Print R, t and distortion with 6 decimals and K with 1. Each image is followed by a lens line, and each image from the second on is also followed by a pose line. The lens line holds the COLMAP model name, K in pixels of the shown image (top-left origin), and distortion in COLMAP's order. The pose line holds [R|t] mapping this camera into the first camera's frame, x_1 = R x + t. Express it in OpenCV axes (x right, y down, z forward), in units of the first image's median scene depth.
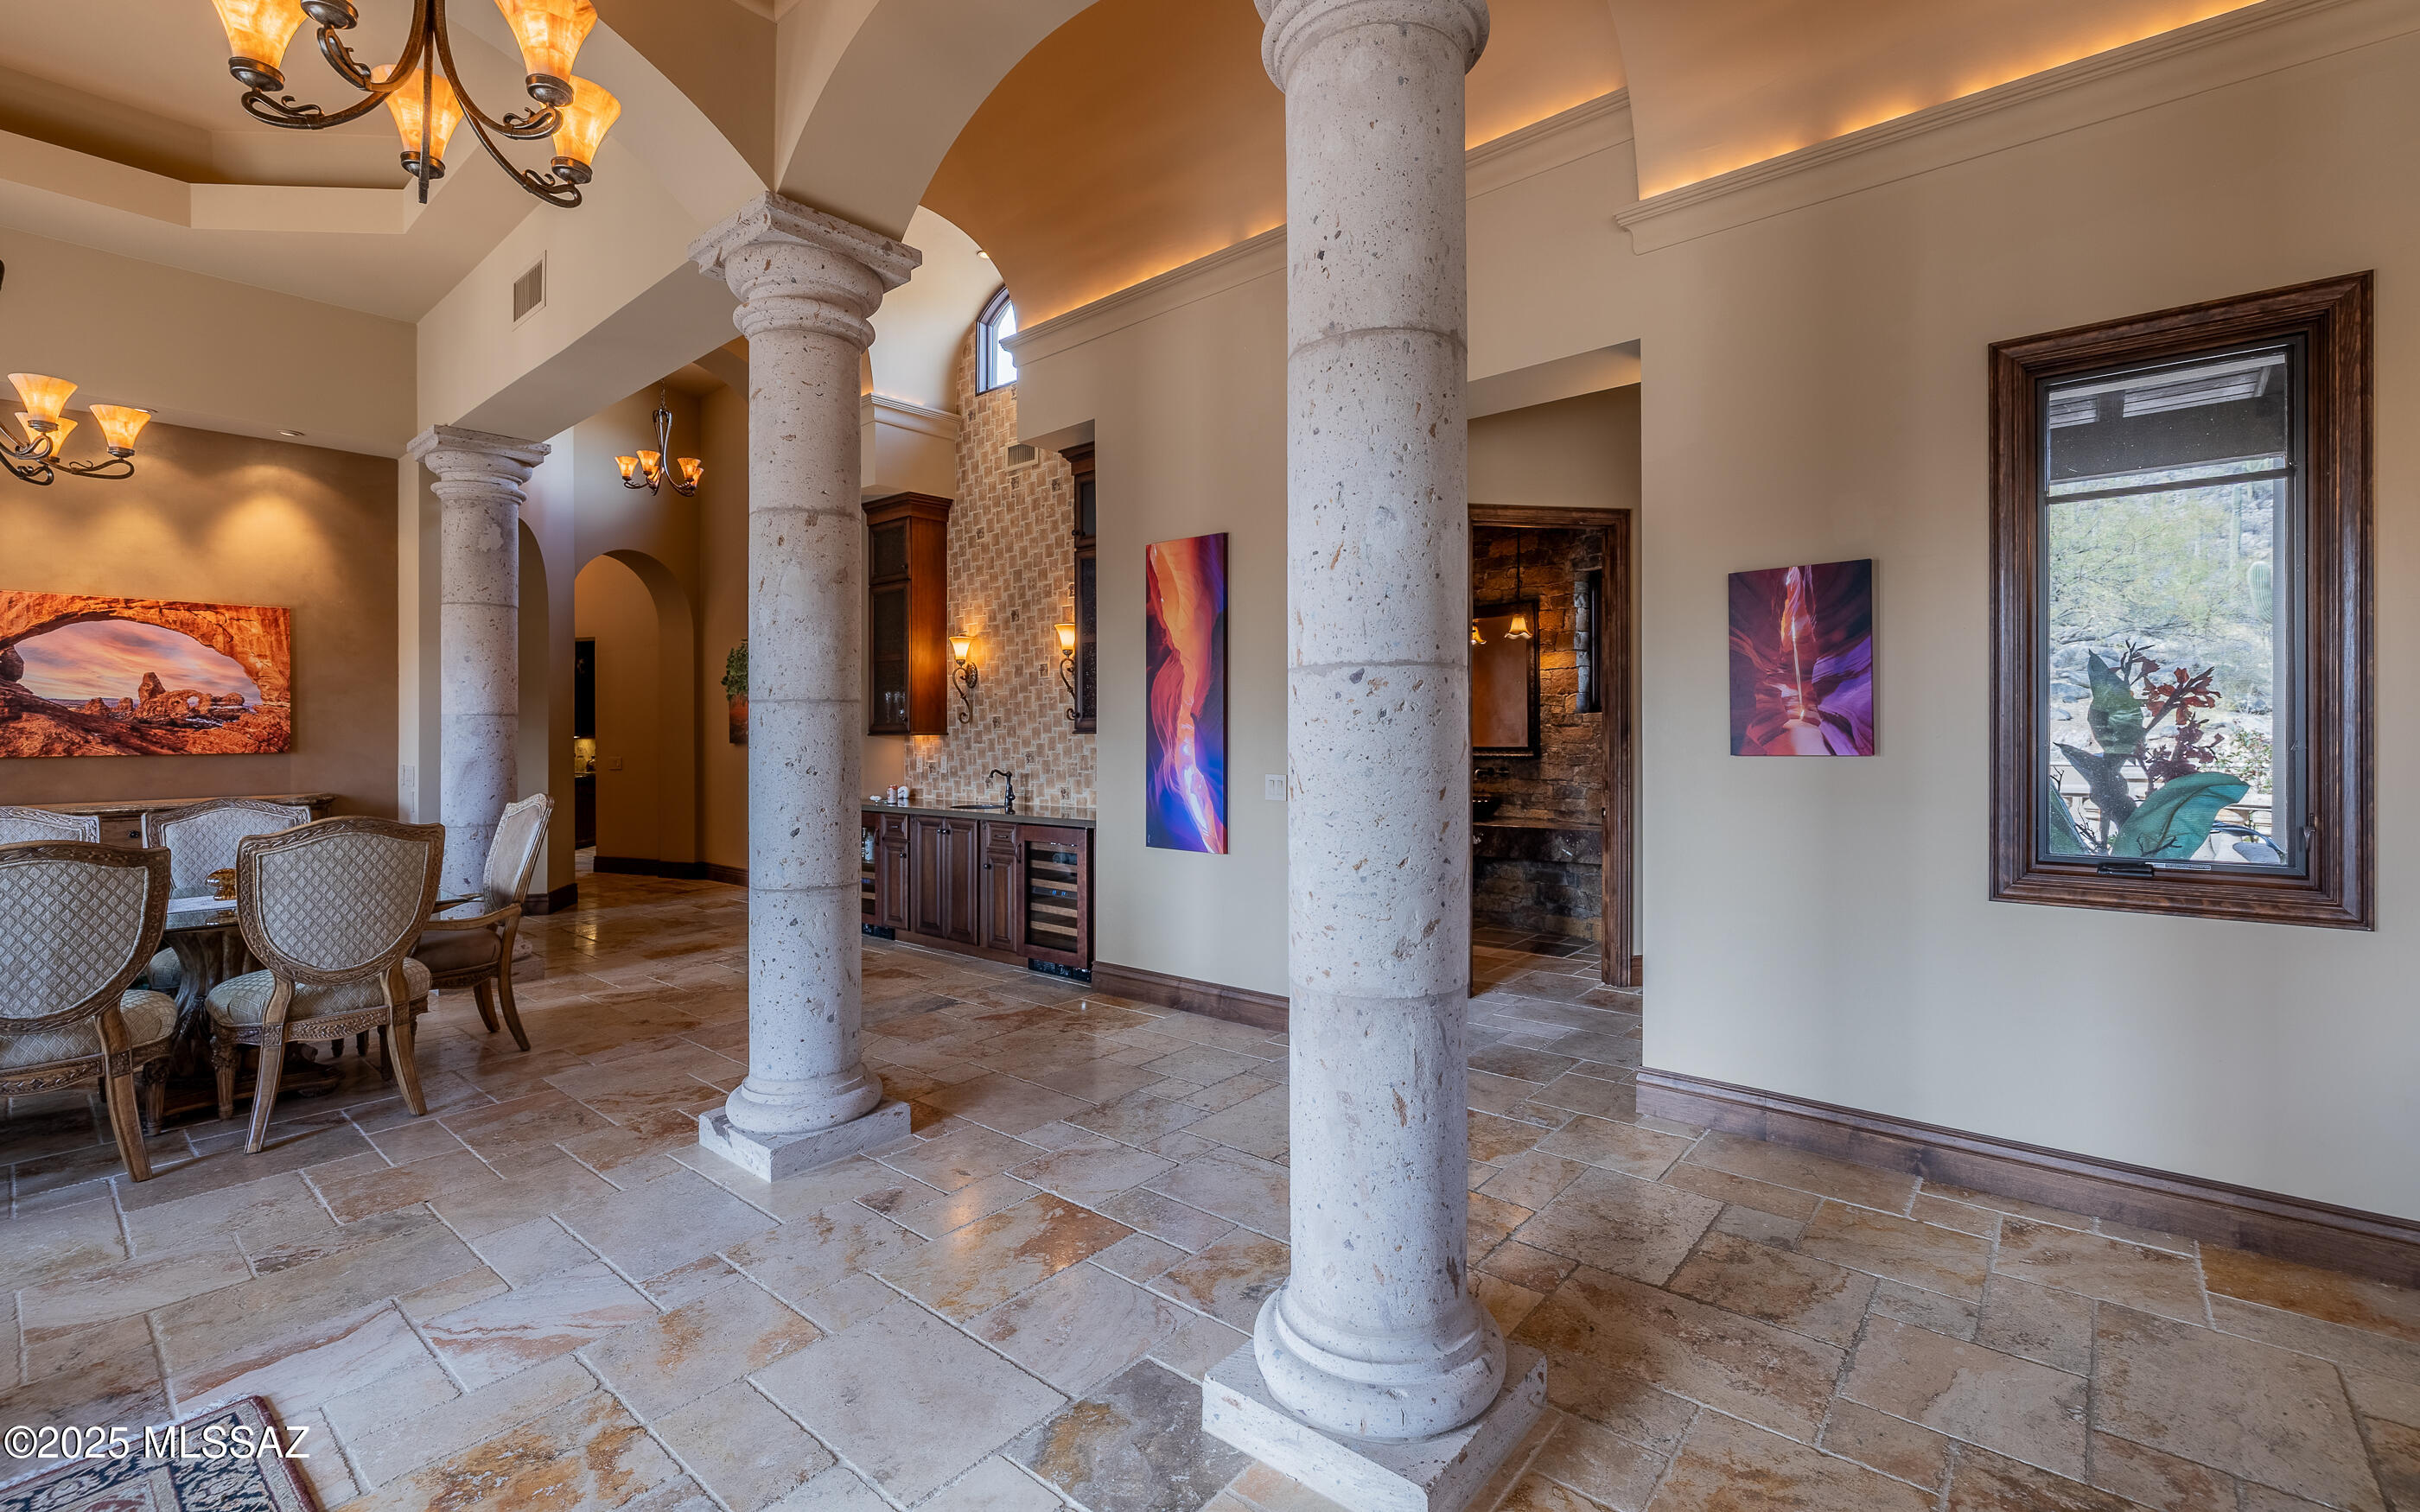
lens RADIAL K [[1031.3, 0, 1201.0], [0, 1031.3, 738.0], [0, 0, 1]] dist [-0.004379, 0.000662]
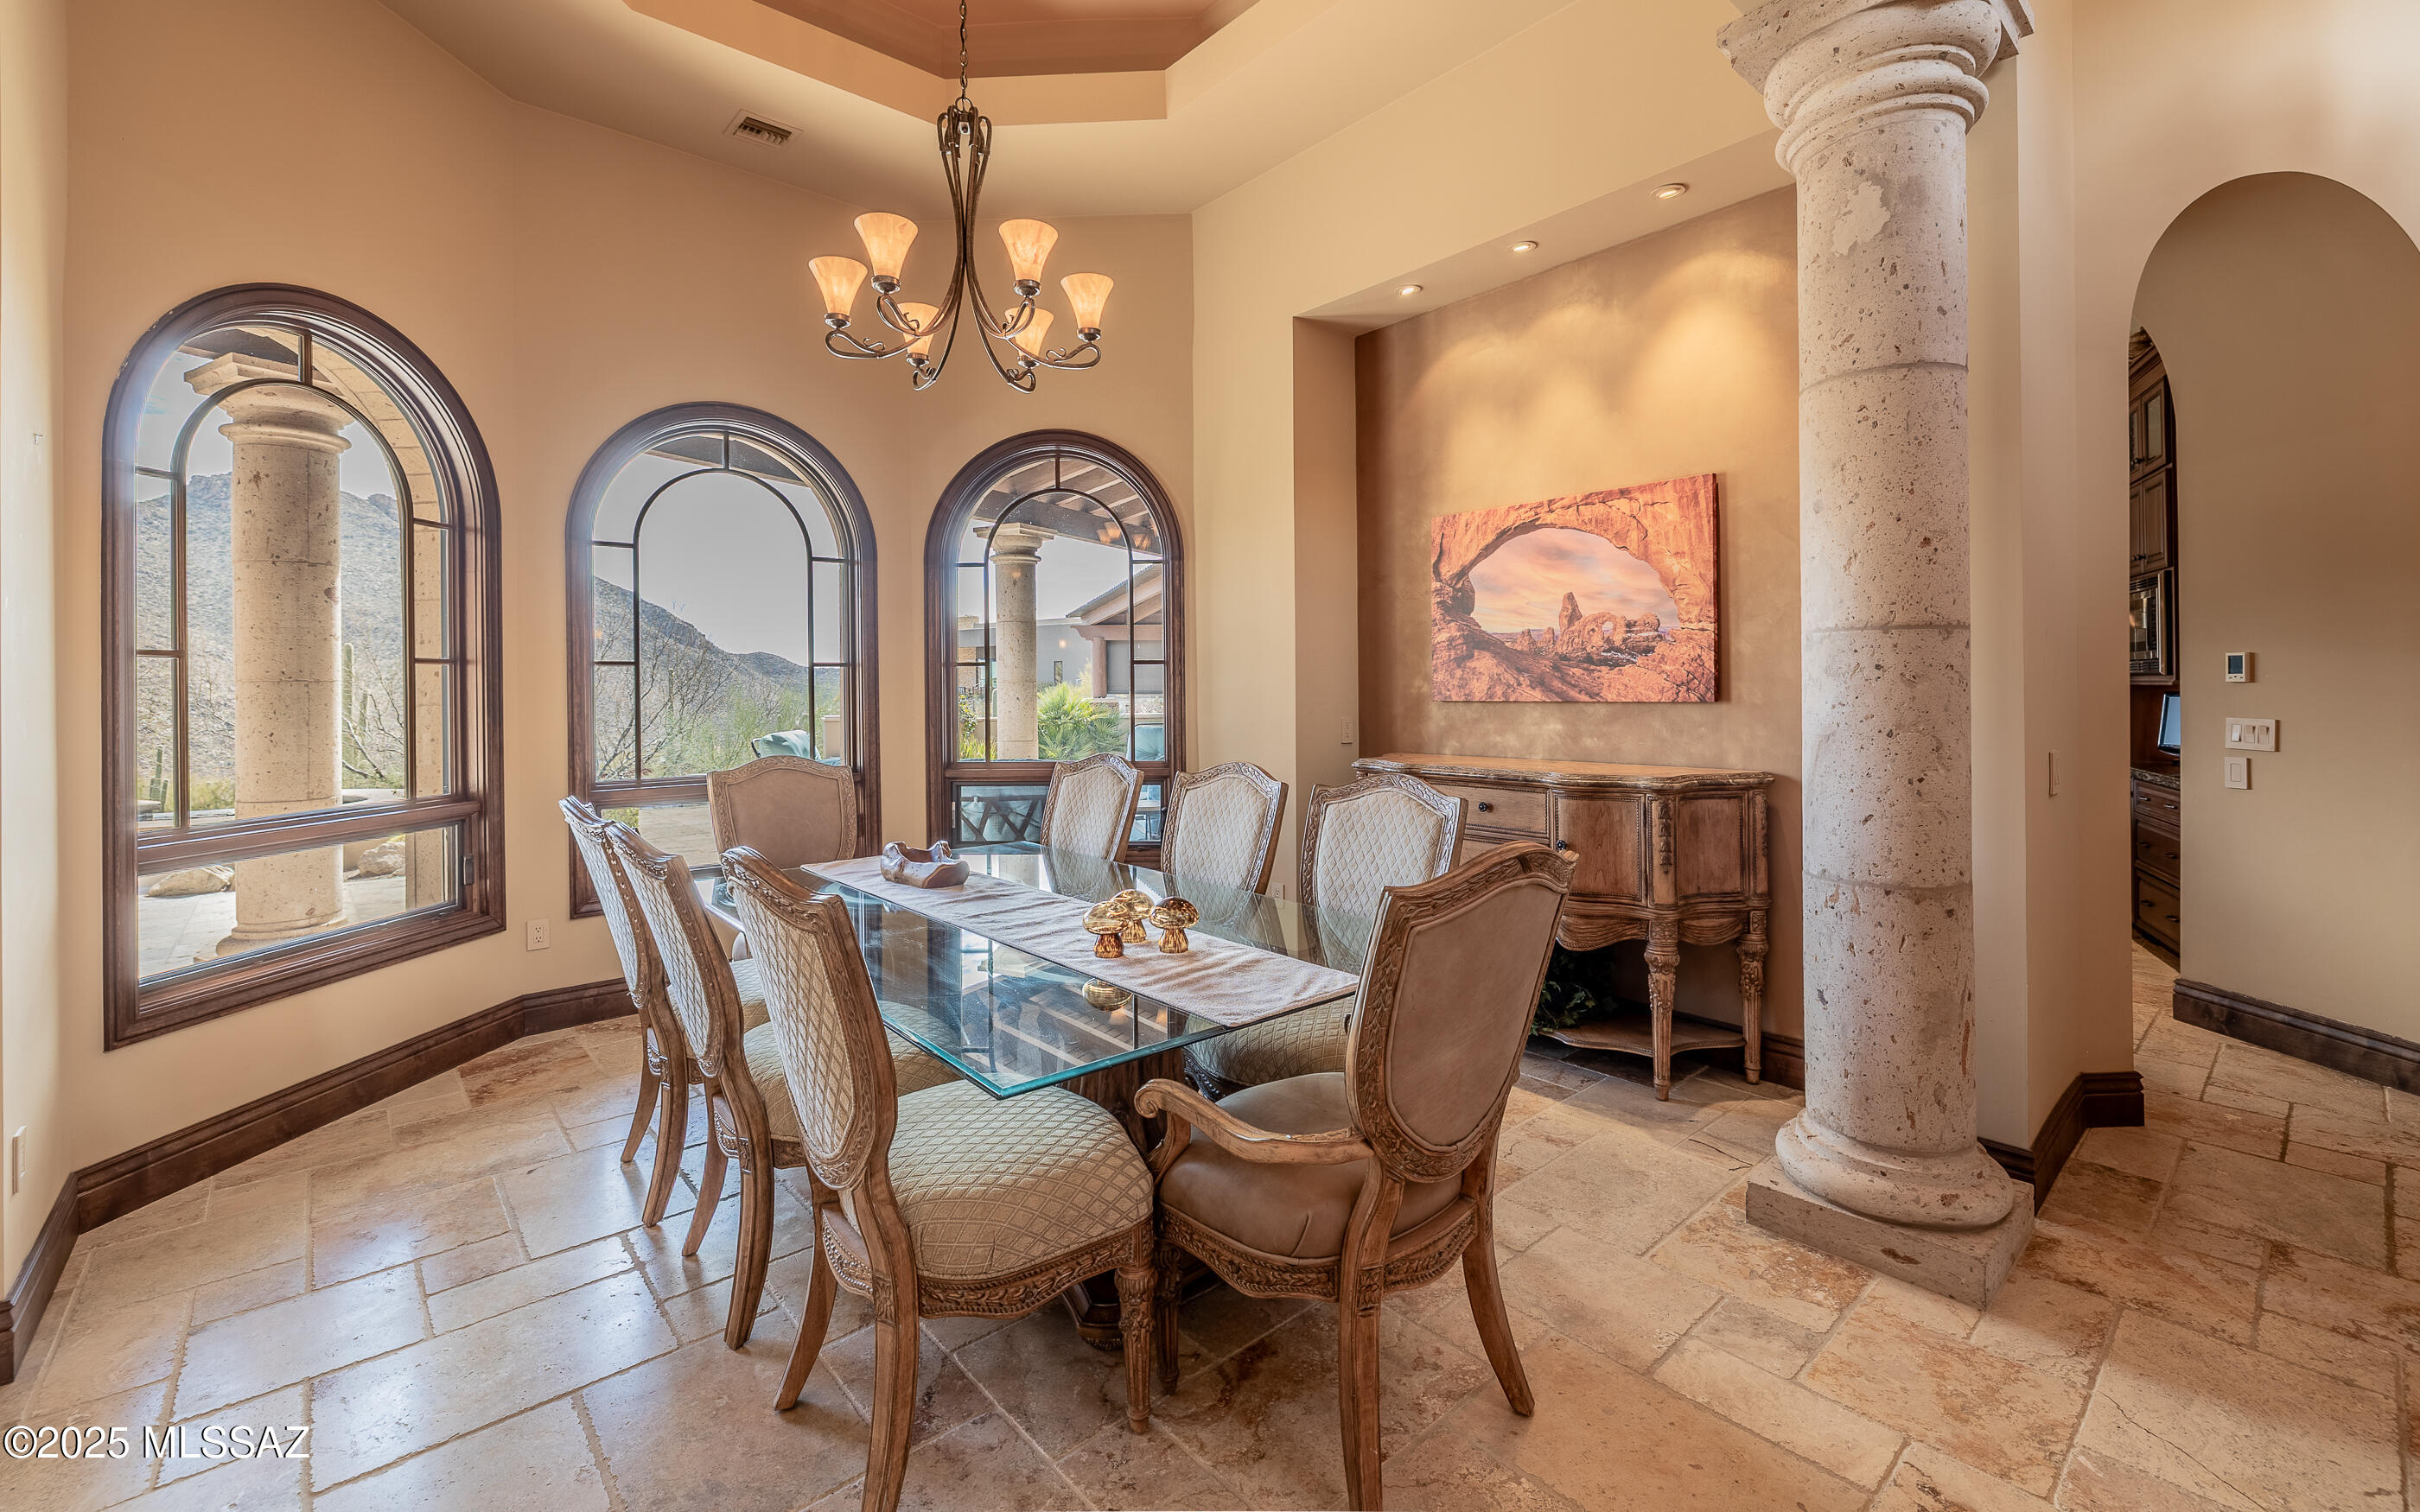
lens RADIAL K [[1031.3, 0, 1244.5], [0, 1031.3, 694.2], [0, 0, 1]] dist [-0.004379, 0.000662]
pose [[-0.130666, 0.015749, -0.991301, -0.235093], [0.002258, 0.999876, 0.015588, -0.001454], [0.991424, -0.000202, -0.130686, 0.845585]]
